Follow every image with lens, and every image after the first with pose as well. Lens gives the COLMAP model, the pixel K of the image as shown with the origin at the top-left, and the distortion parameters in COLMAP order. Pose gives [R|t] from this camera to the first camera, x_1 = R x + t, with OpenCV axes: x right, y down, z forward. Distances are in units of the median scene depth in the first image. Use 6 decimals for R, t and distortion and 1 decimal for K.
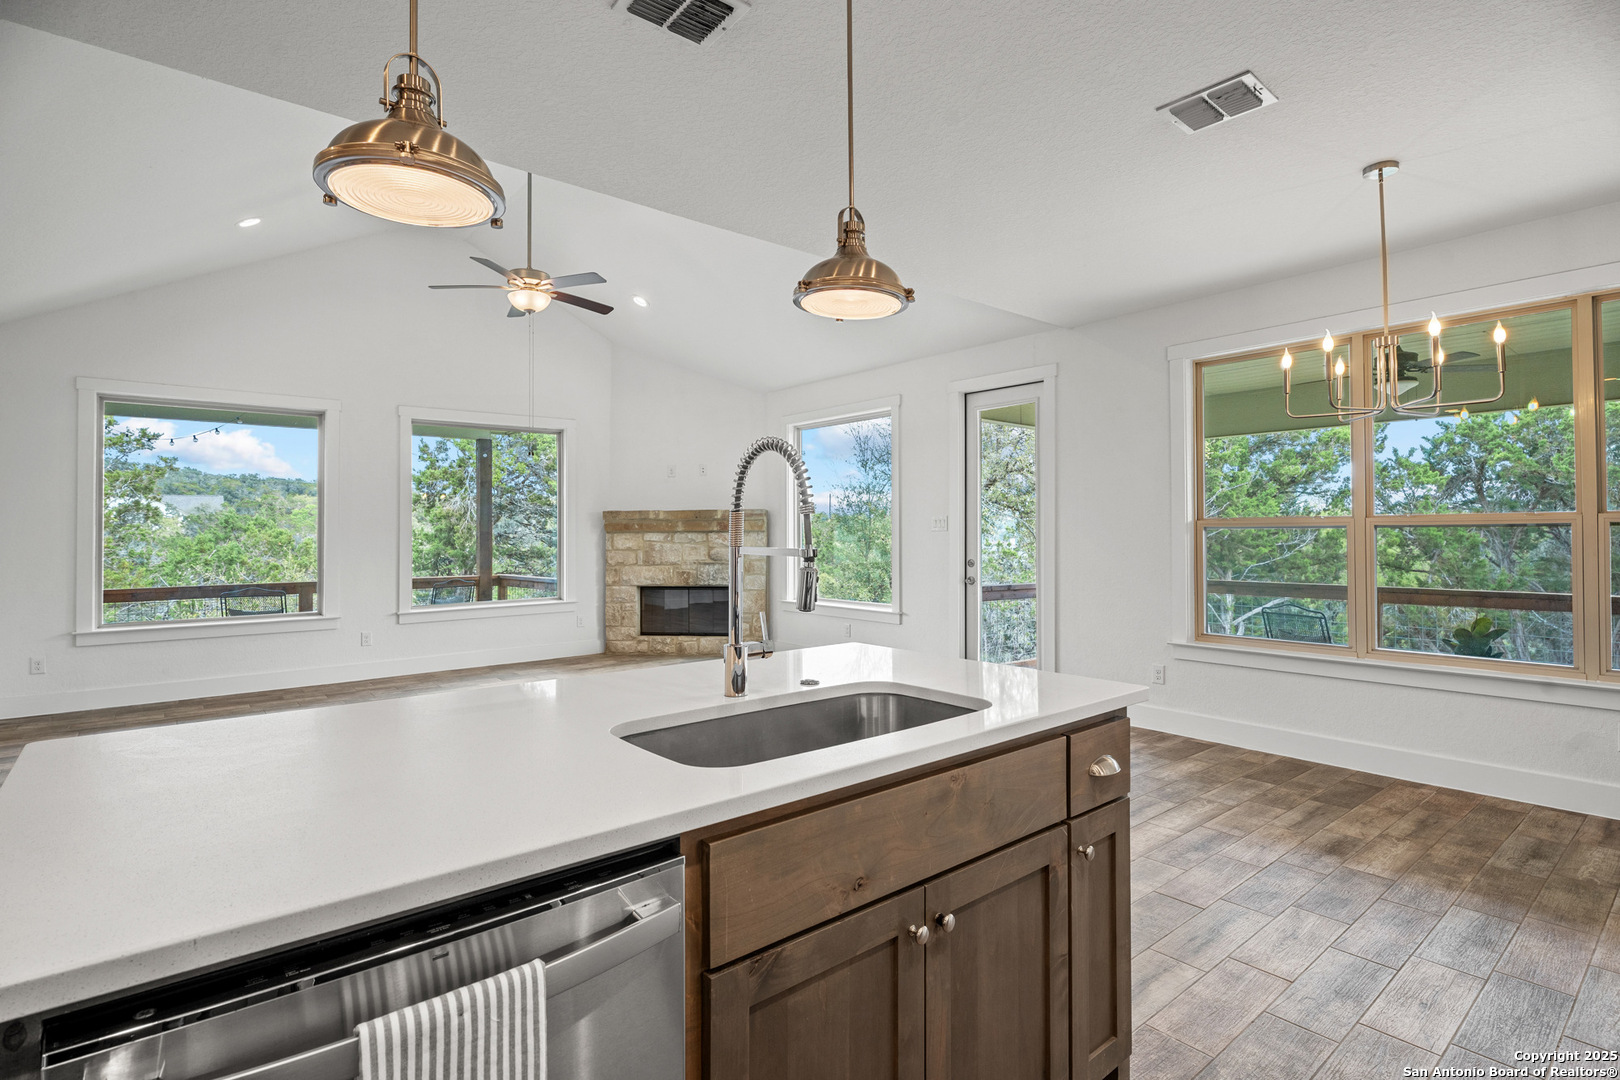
lens RADIAL K [[790.0, 0, 819.5], [0, 790.0, 526.0], [0, 0, 1]] dist [-0.004156, -0.000216]
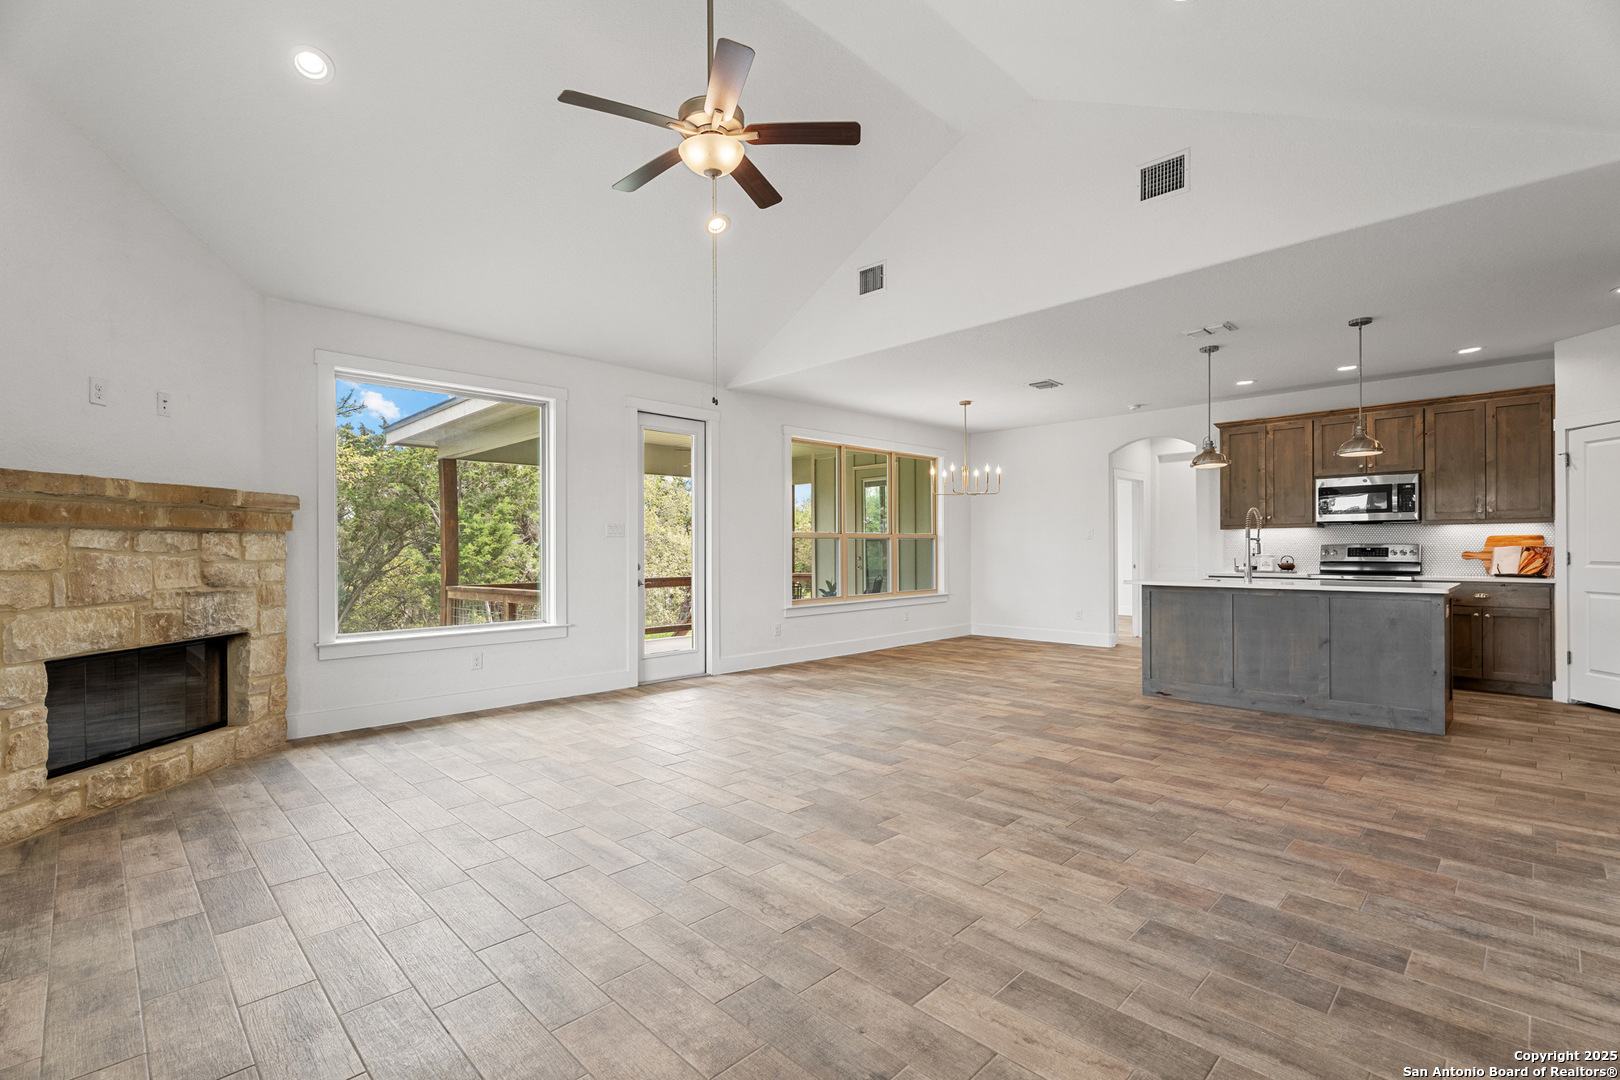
lens RADIAL K [[728.1, 0, 806.5], [0, 728.1, 545.6], [0, 0, 1]] dist [-0.000979, 0.000117]
pose [[-0.075506, 0.007968, 0.997113, -0.637406], [-0.003466, 0.999960, -0.008253, 0.019260], [-0.997139, -0.004079, -0.075476, 0.649449]]
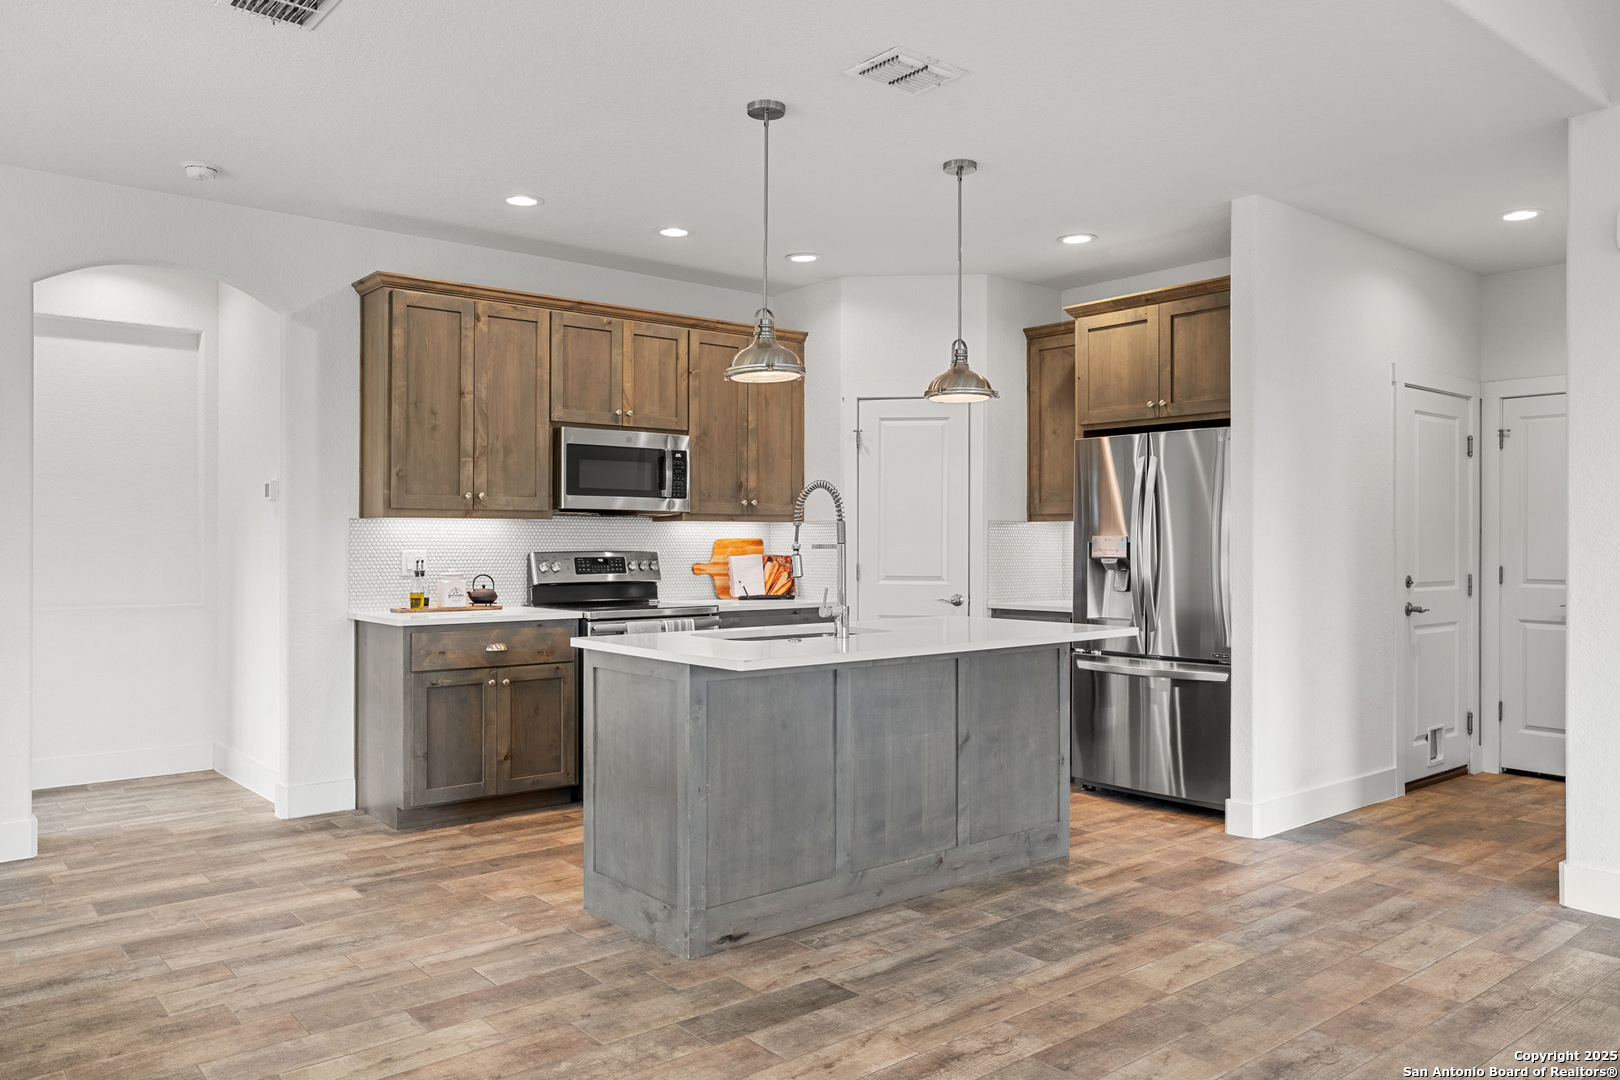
lens RADIAL K [[1165.0, 0, 810.0], [0, 1165.0, 540.0], [0, 0, 1]] dist [0.002856, 0.005963]
pose [[-0.999904, 0.003355, 0.013407, -0.015536], [0.003234, 0.999954, -0.008997, 0.008535], [-0.013436, -0.008953, -0.999870, 0.694459]]
